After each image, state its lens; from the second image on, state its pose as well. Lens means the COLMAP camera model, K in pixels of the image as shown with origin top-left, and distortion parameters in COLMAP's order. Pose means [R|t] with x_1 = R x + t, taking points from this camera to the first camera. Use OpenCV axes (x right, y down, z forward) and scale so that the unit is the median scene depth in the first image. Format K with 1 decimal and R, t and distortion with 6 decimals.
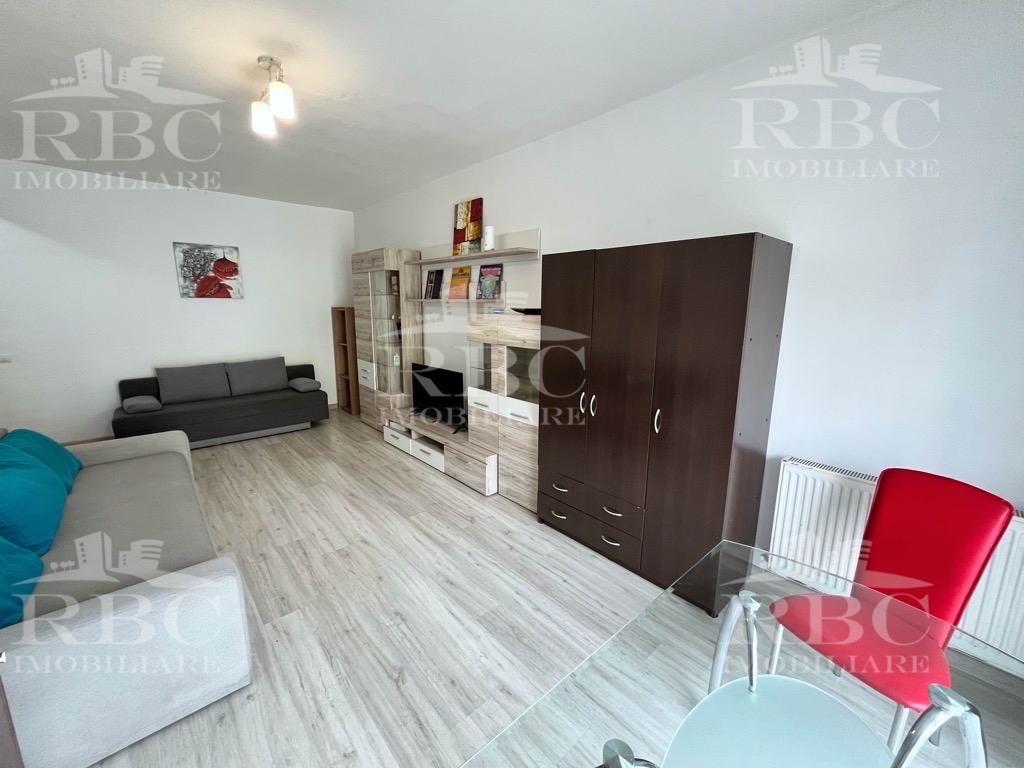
lens RADIAL K [[412.6, 0, 515.9], [0, 412.6, 381.6], [0, 0, 1]] dist [-0.003971, -0.001327]
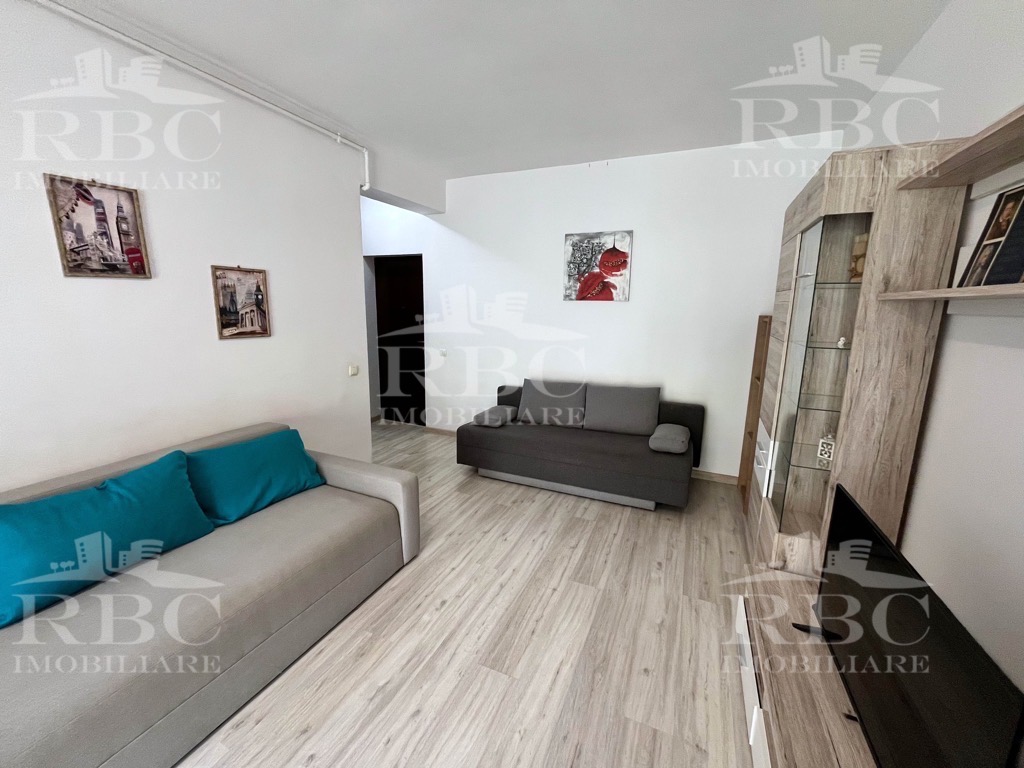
lens RADIAL K [[412.6, 0, 511.3], [0, 412.6, 382.5], [0, 0, 1]] dist [-0.003971, -0.001327]
pose [[0.400601, 0.162935, -0.901649, -0.076475], [-0.180375, 0.978829, 0.096742, -0.115714], [0.898323, 0.123880, 0.421510, 0.644238]]
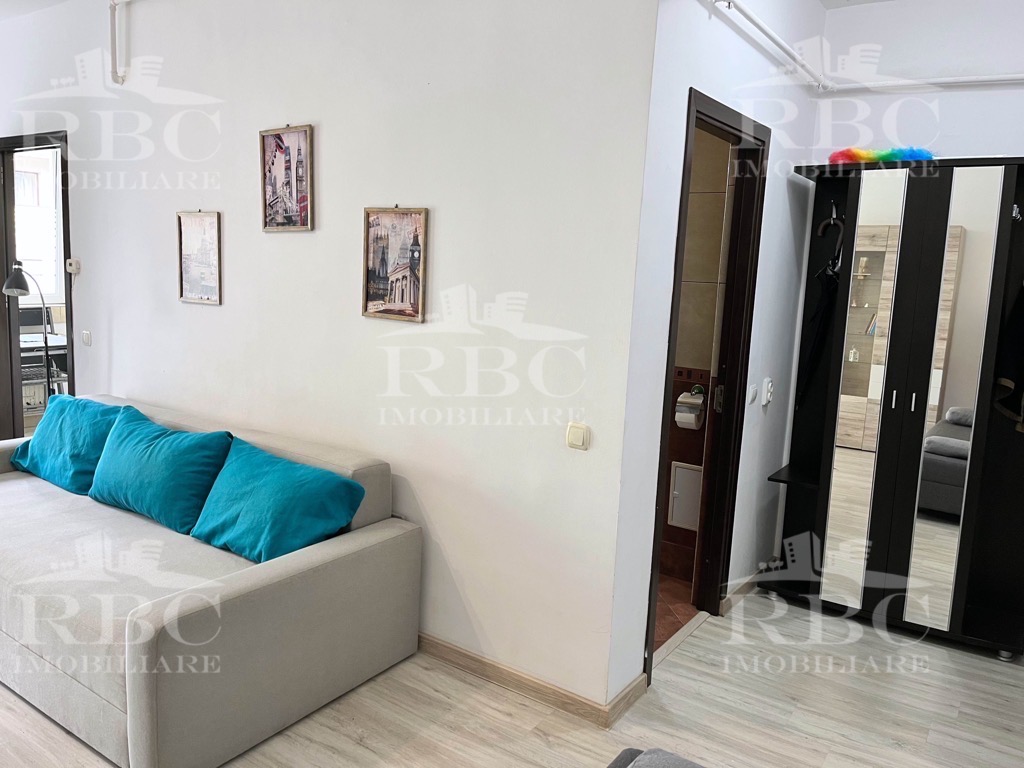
lens RADIAL K [[775.1, 0, 525.3], [0, 775.1, 385.3], [0, 0, 1]] dist [0.027918, -0.021041]
pose [[-0.969179, -0.021553, -0.245414, -0.739557], [-0.102664, 0.940881, 0.322804, -0.237297], [0.223948, 0.338050, -0.914095, 1.243427]]
